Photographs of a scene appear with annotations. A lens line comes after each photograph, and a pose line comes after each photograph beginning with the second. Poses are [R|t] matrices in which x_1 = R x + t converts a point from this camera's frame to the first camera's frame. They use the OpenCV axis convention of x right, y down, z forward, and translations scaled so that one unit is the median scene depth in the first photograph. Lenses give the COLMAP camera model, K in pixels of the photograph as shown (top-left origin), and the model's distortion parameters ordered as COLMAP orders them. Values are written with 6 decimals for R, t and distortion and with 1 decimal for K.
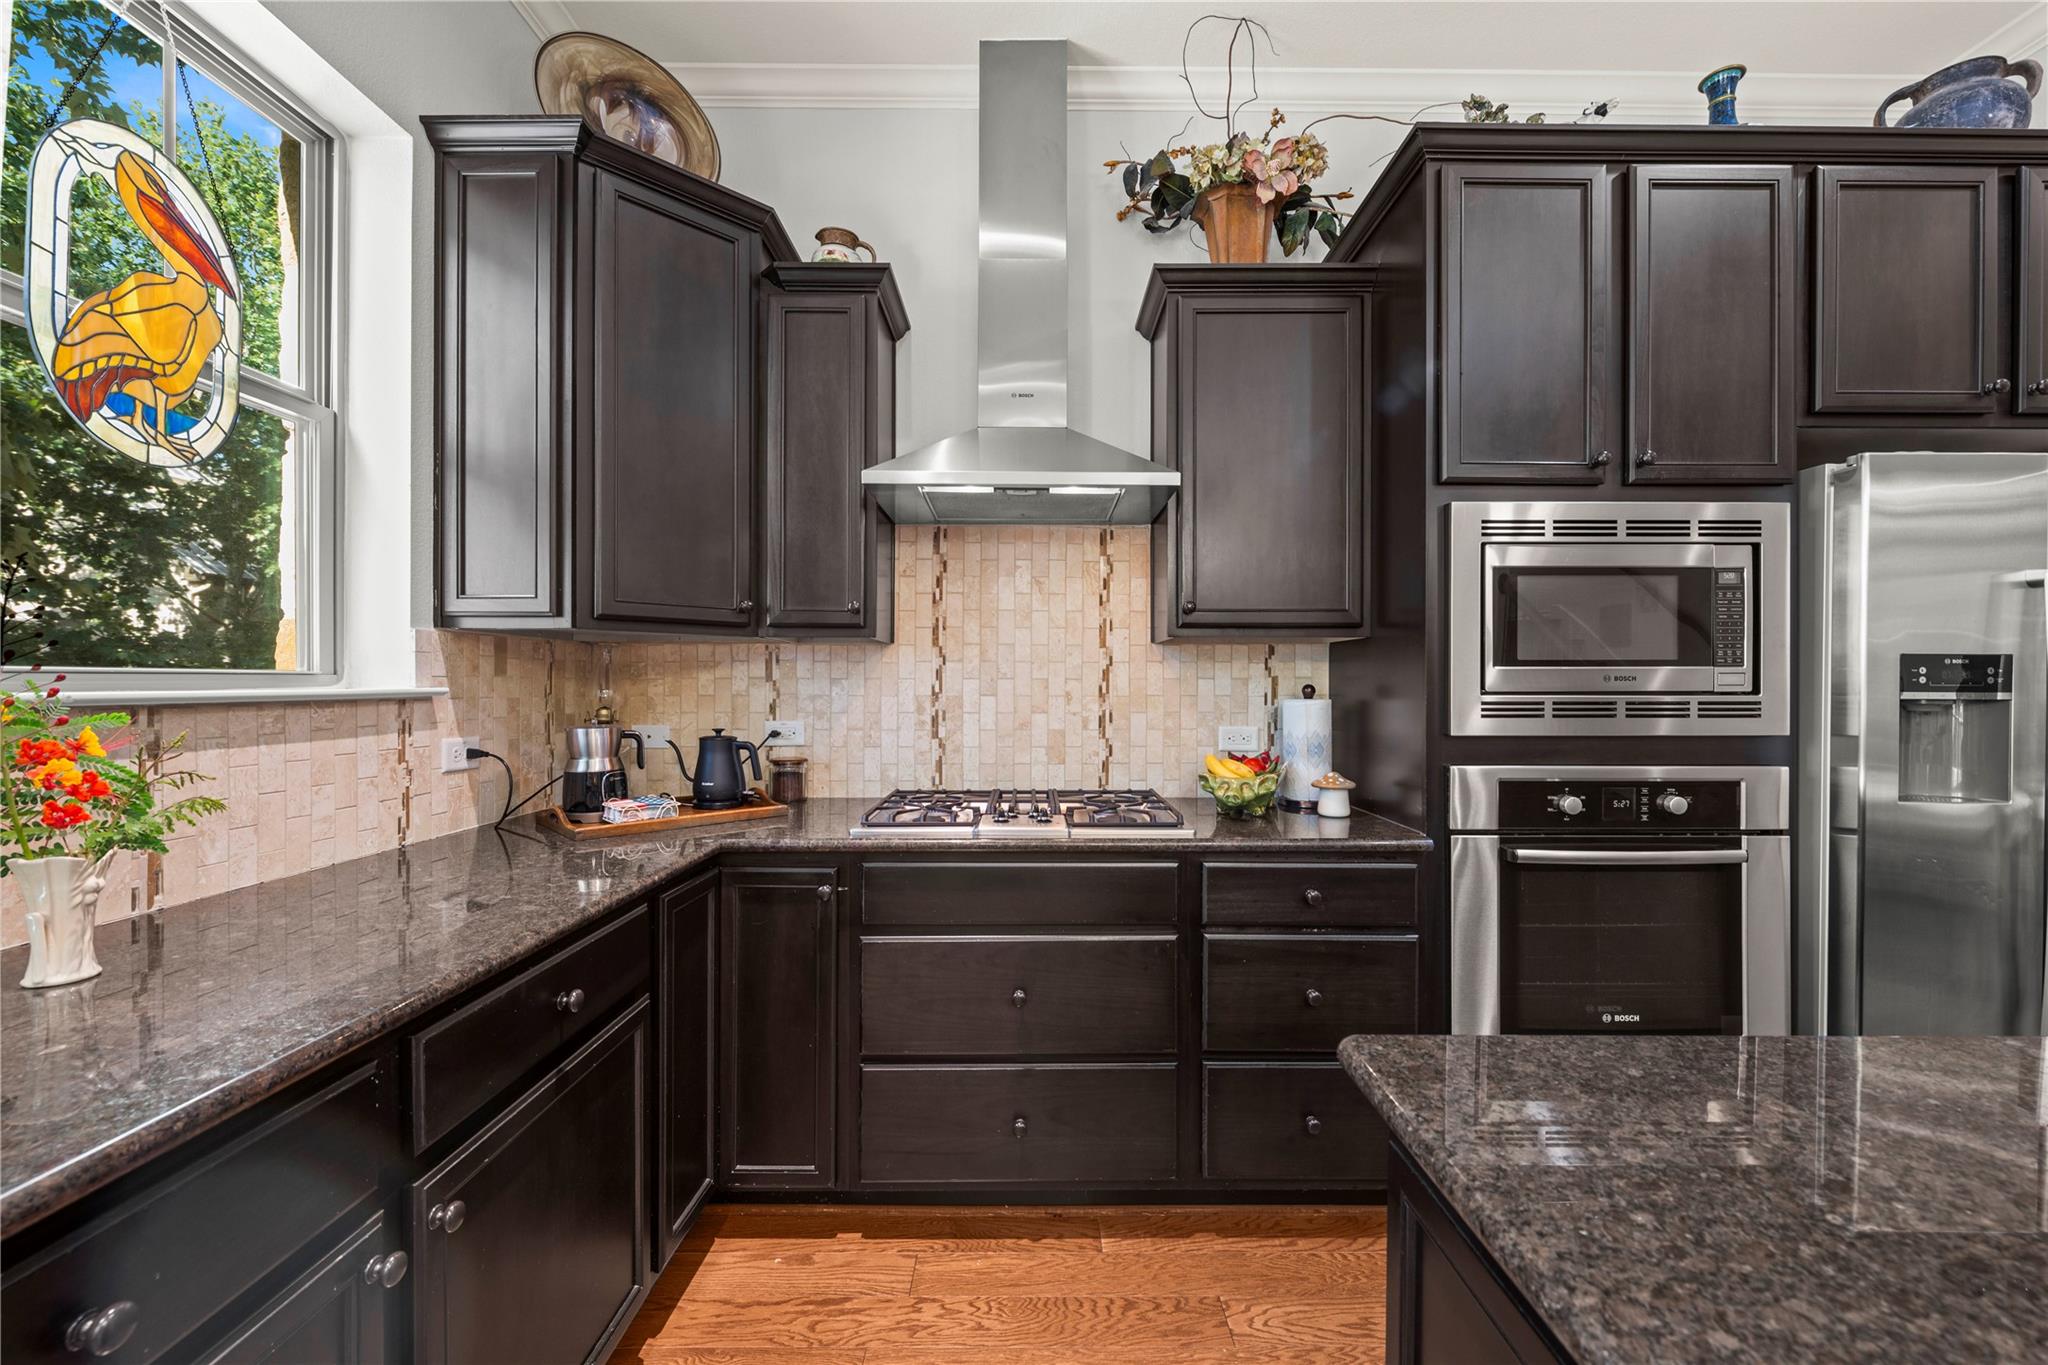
lens RADIAL K [[809.4, 0, 1026.1], [0, 809.4, 687.3], [0, 0, 1]] dist [0.000649, -0.000904]
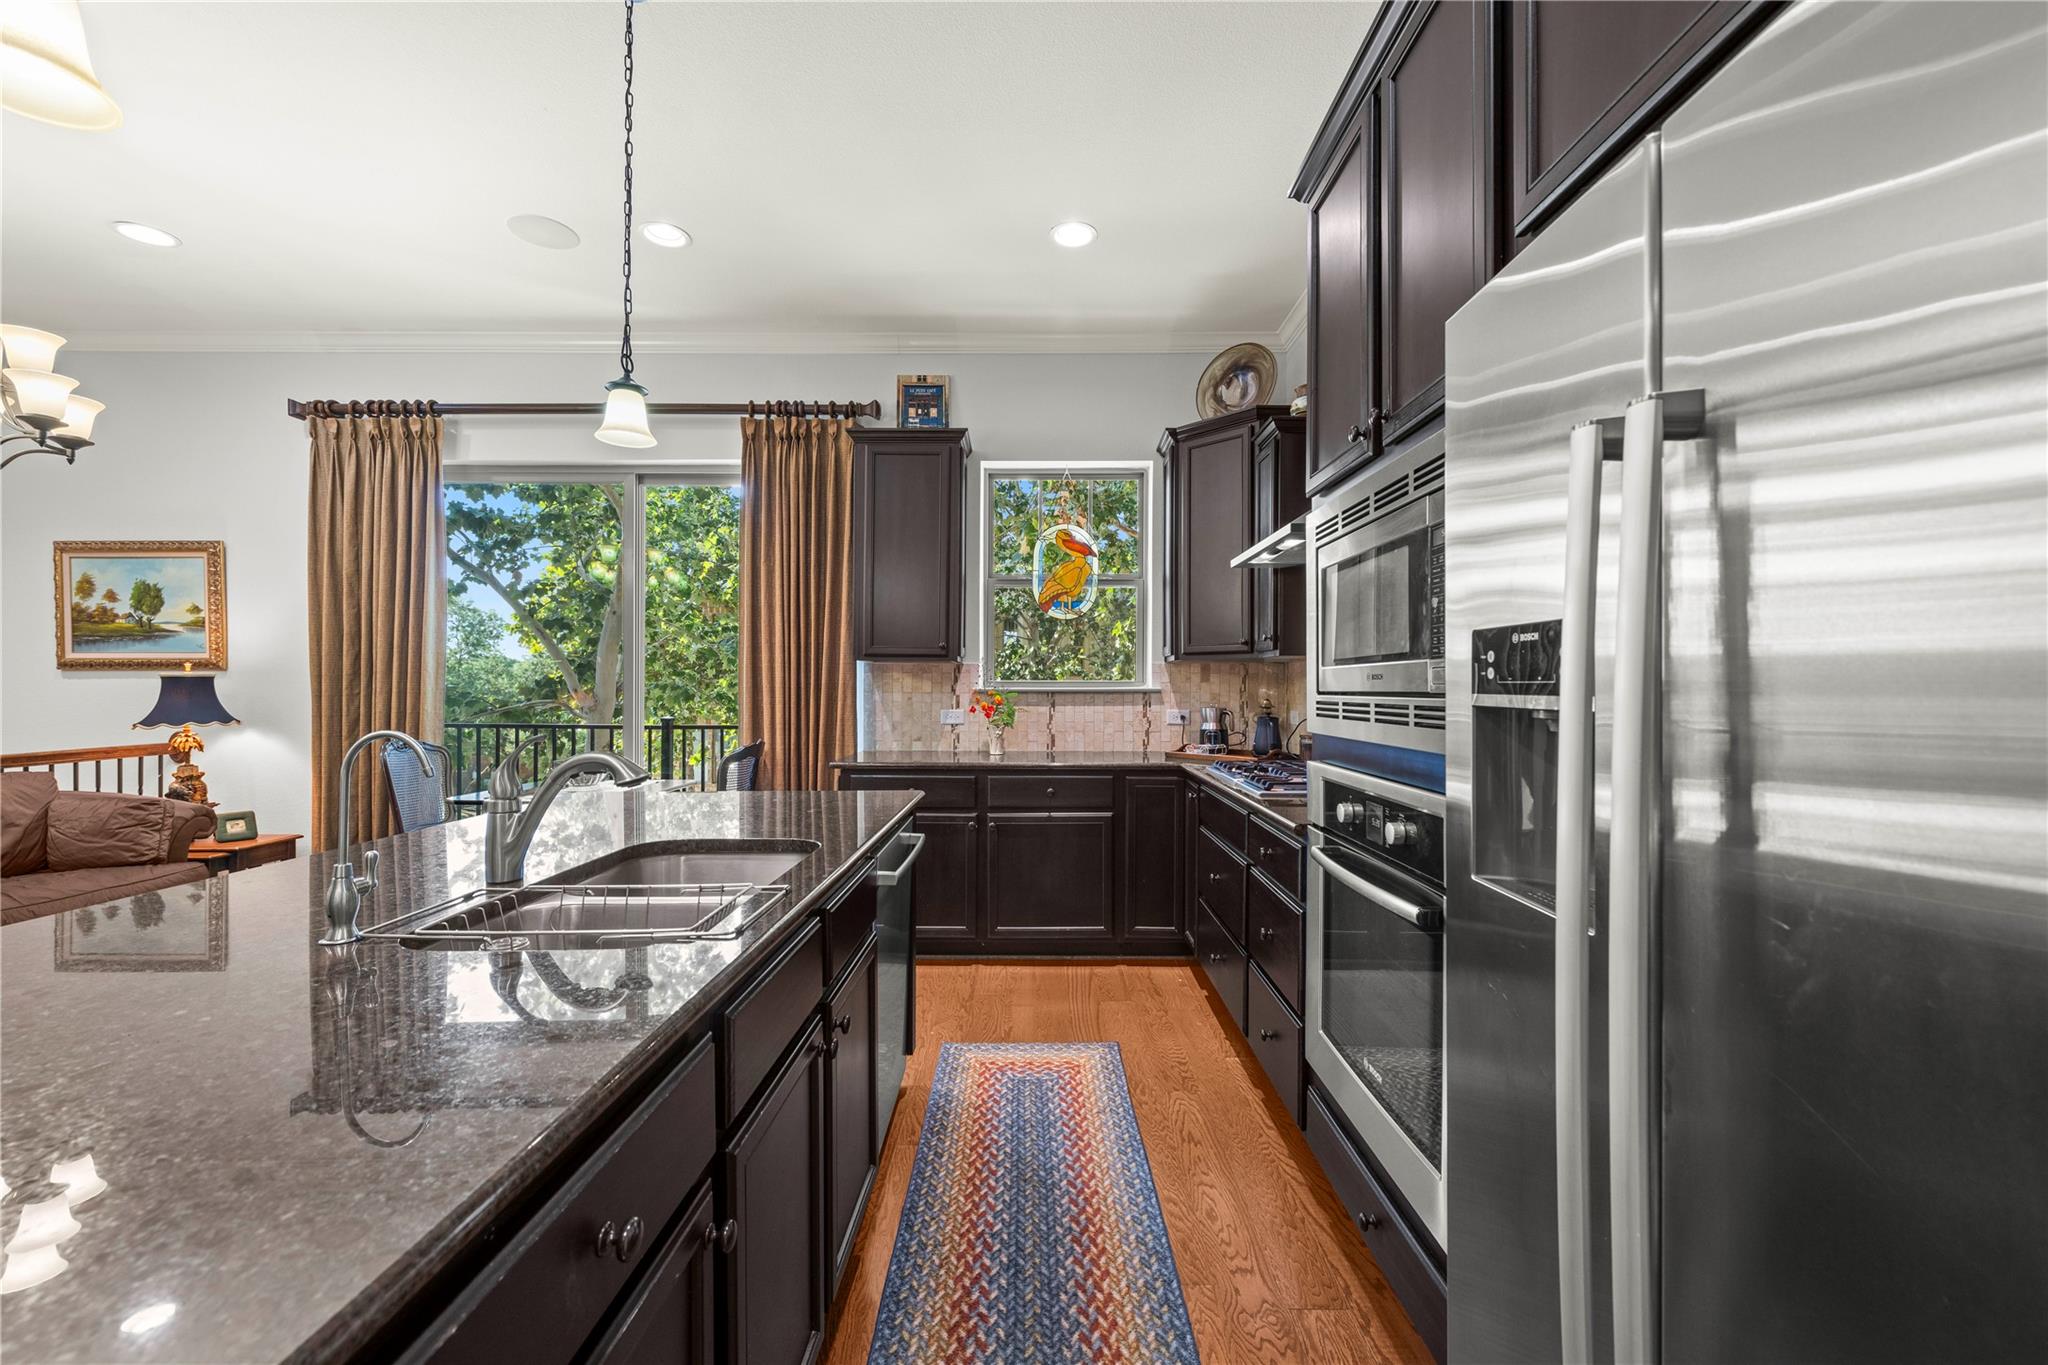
lens RADIAL K [[809.4, 0, 1037.9], [0, 809.4, 683.8], [0, 0, 1]] dist [0.000649, -0.000904]
pose [[-0.004197, -0.004791, -0.999980, 1.693488], [-0.006691, 0.999966, -0.004763, 0.003500], [0.999969, 0.006671, -0.004229, 0.677552]]
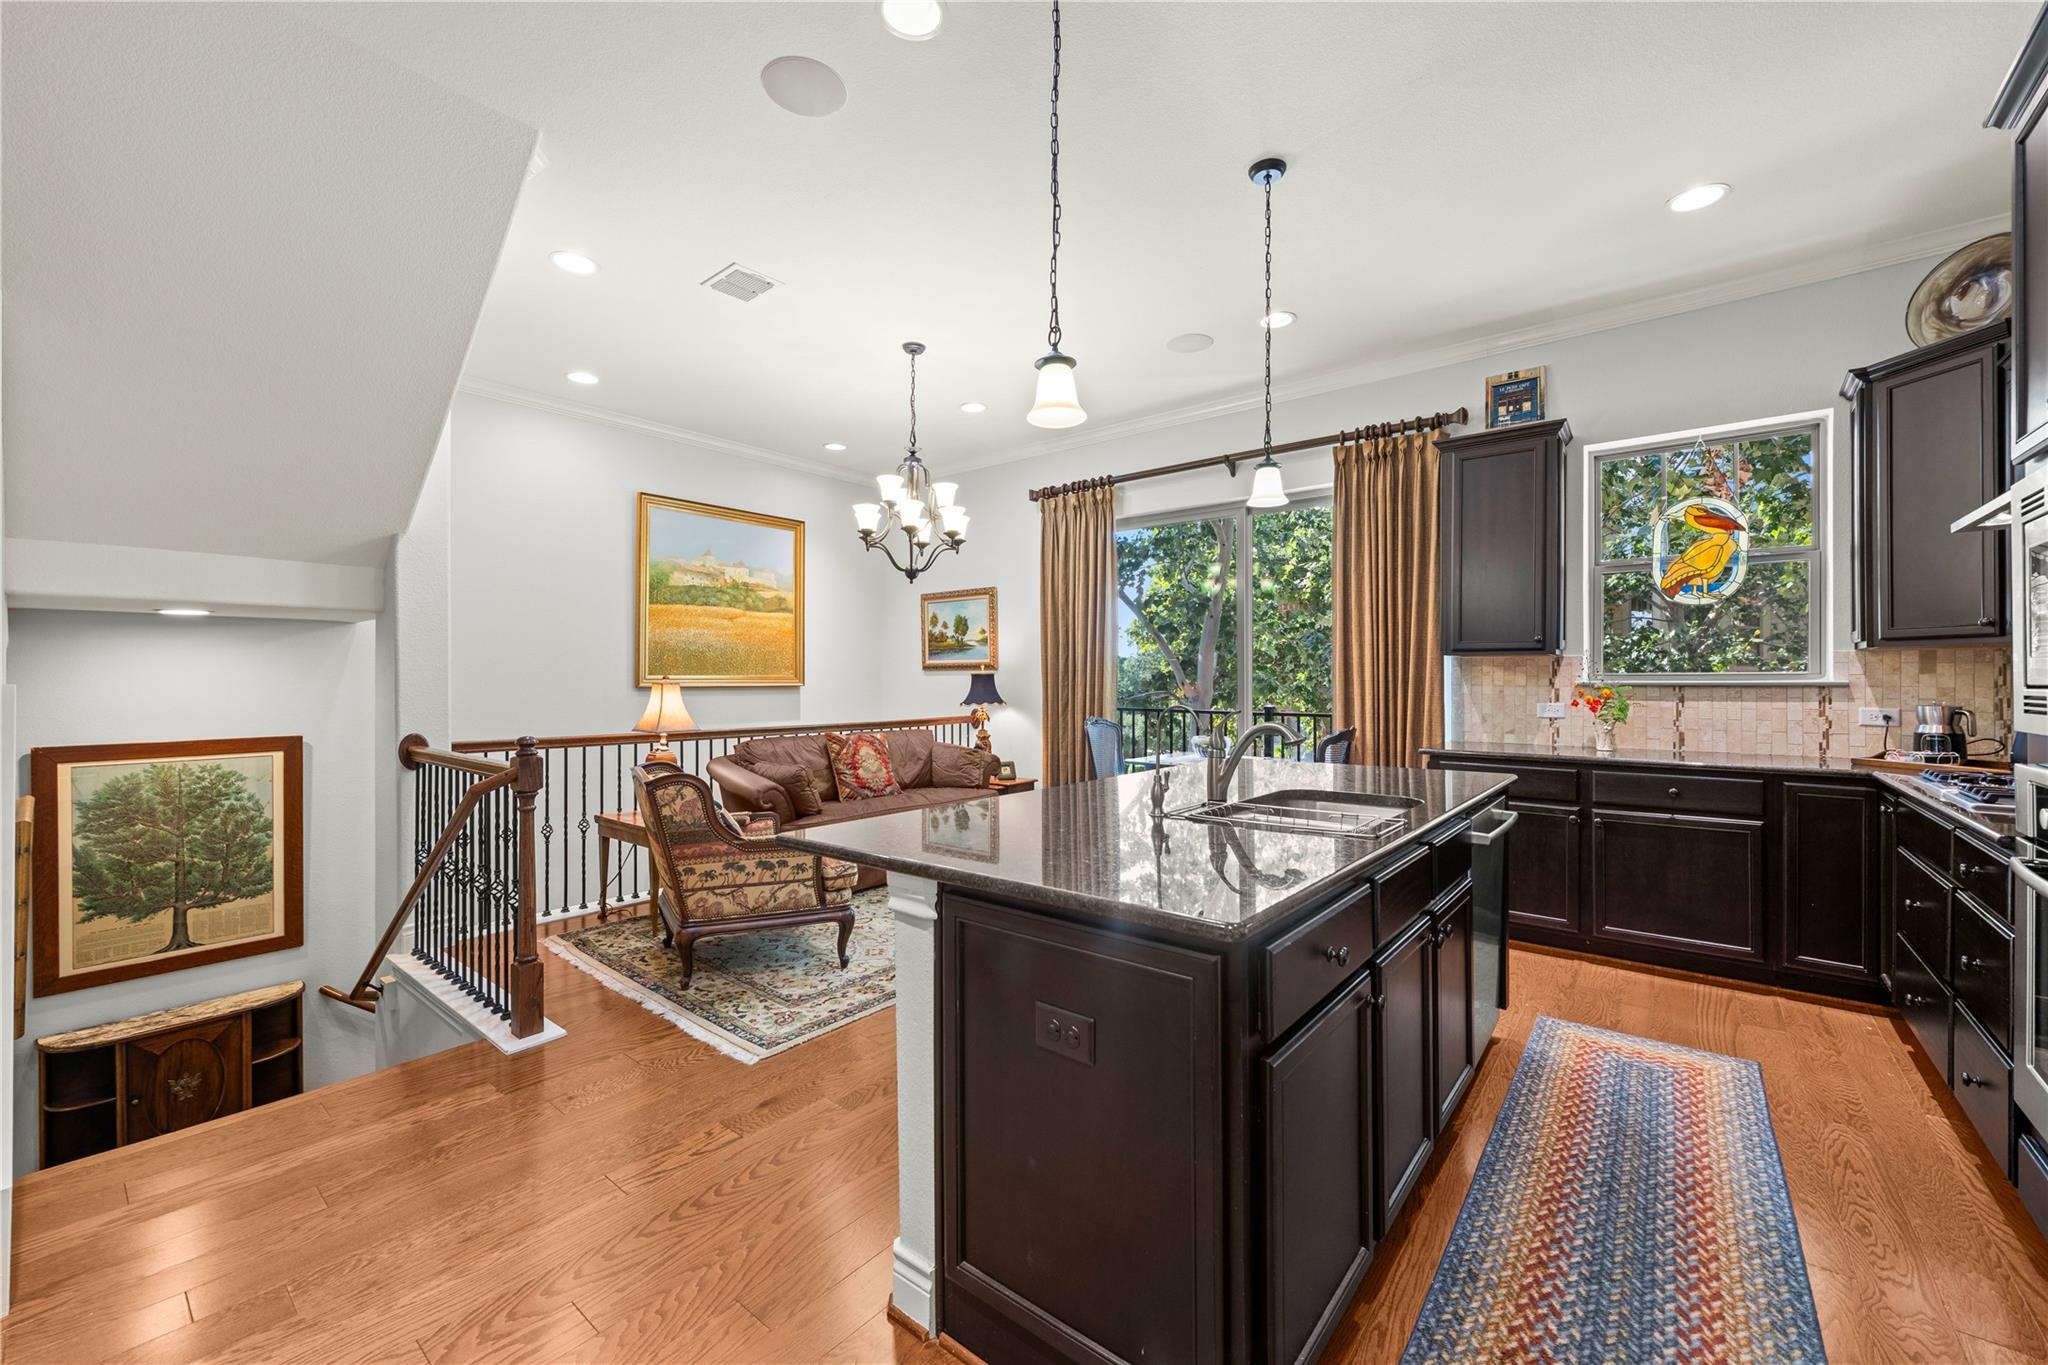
lens RADIAL K [[809.4, 0, 1031.5], [0, 809.4, 675.3], [0, 0, 1]] dist [0.000649, -0.000904]
pose [[-0.634154, -0.004994, -0.773191, 2.099221], [-0.004643, 0.999986, -0.002650, 0.002773], [0.773193, 0.001910, -0.634168, 0.743251]]
